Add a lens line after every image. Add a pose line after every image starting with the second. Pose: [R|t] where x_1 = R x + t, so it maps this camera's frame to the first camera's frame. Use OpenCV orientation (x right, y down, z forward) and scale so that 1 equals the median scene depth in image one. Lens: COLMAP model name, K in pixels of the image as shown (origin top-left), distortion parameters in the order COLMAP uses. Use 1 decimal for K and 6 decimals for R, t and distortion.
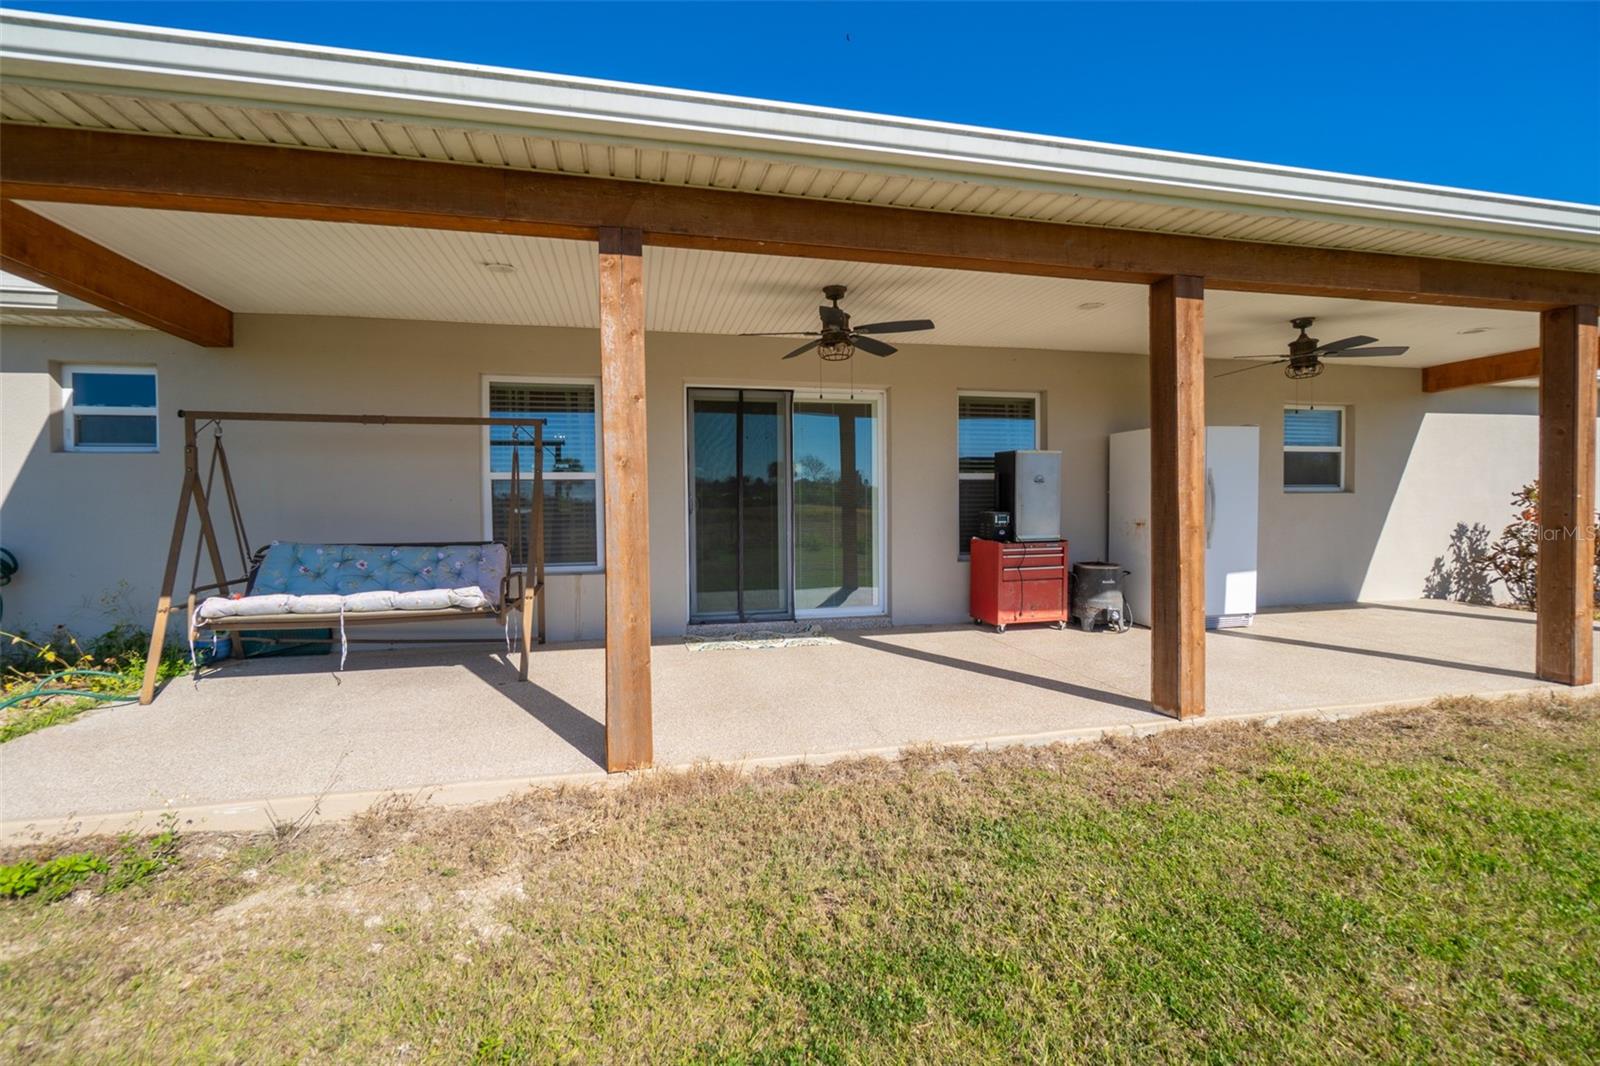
lens RADIAL K [[689.8, 0, 795.9], [0, 689.8, 529.3], [0, 0, 1]] dist [-0.003950, 0.002992]
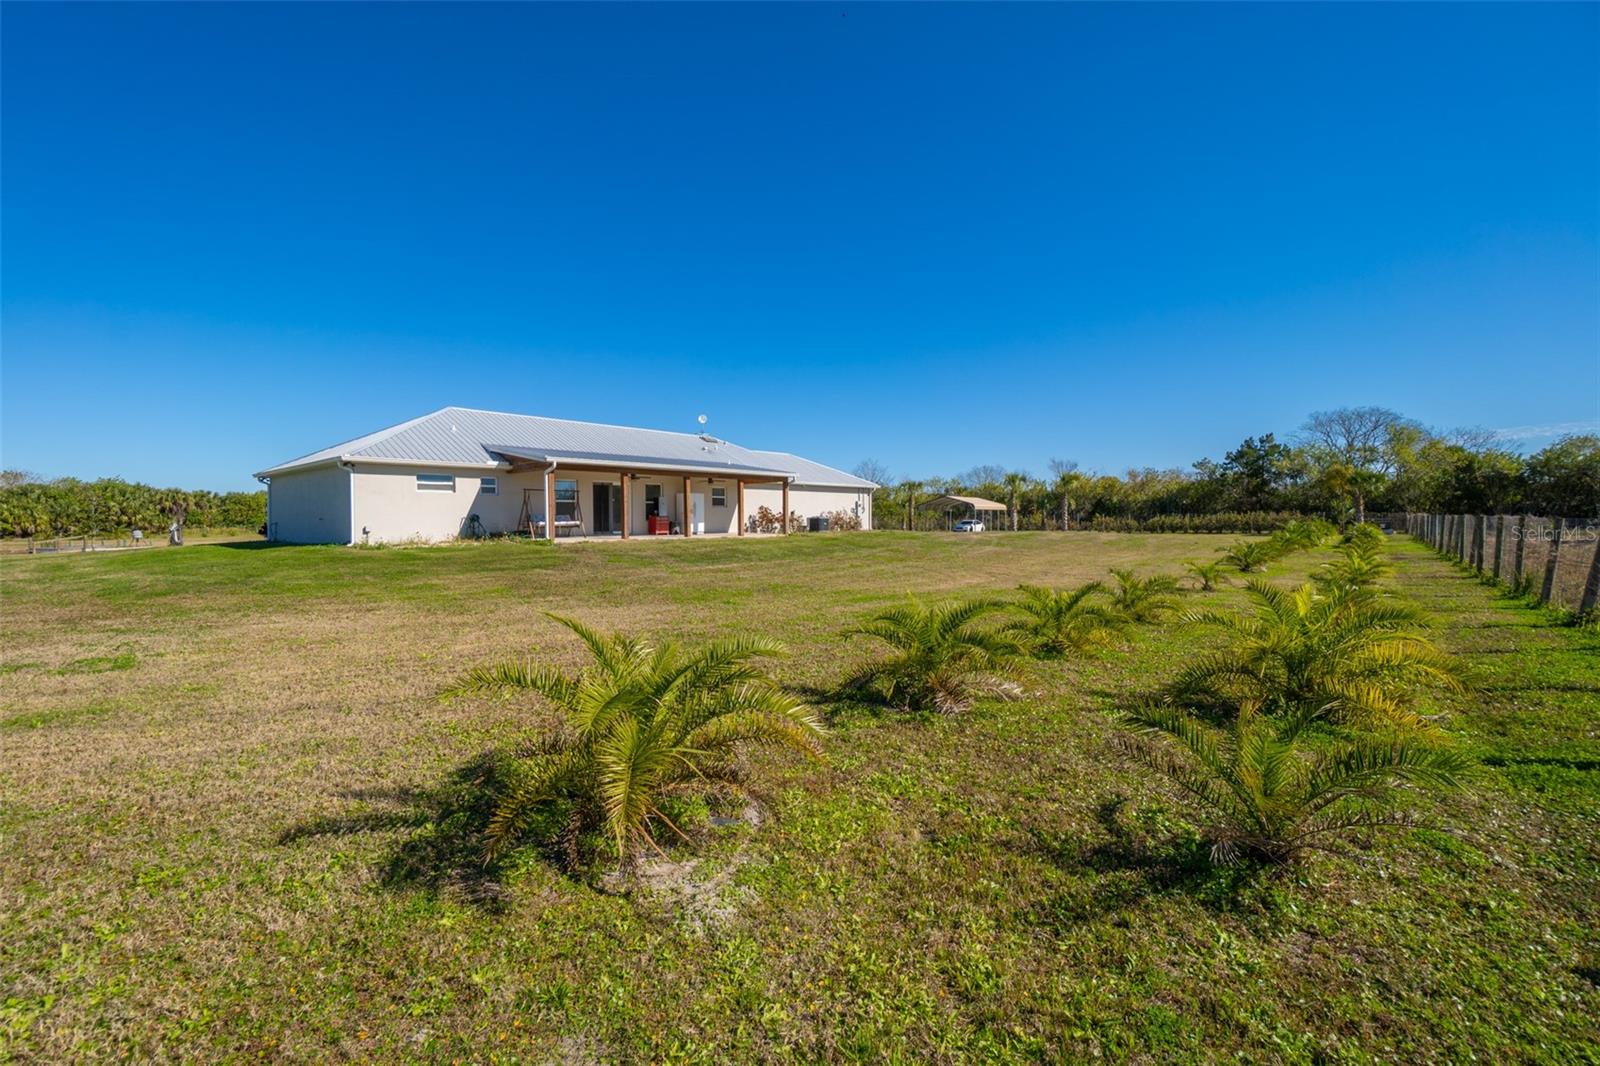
lens RADIAL K [[689.8, 0, 784.0], [0, 689.8, 523.9], [0, 0, 1]] dist [-0.003950, 0.002992]
pose [[0.813988, -0.001006, 0.580881, -1.735064], [0.014475, 0.999723, -0.018552, 0.169403], [-0.580702, 0.023510, 0.813777, -3.356552]]
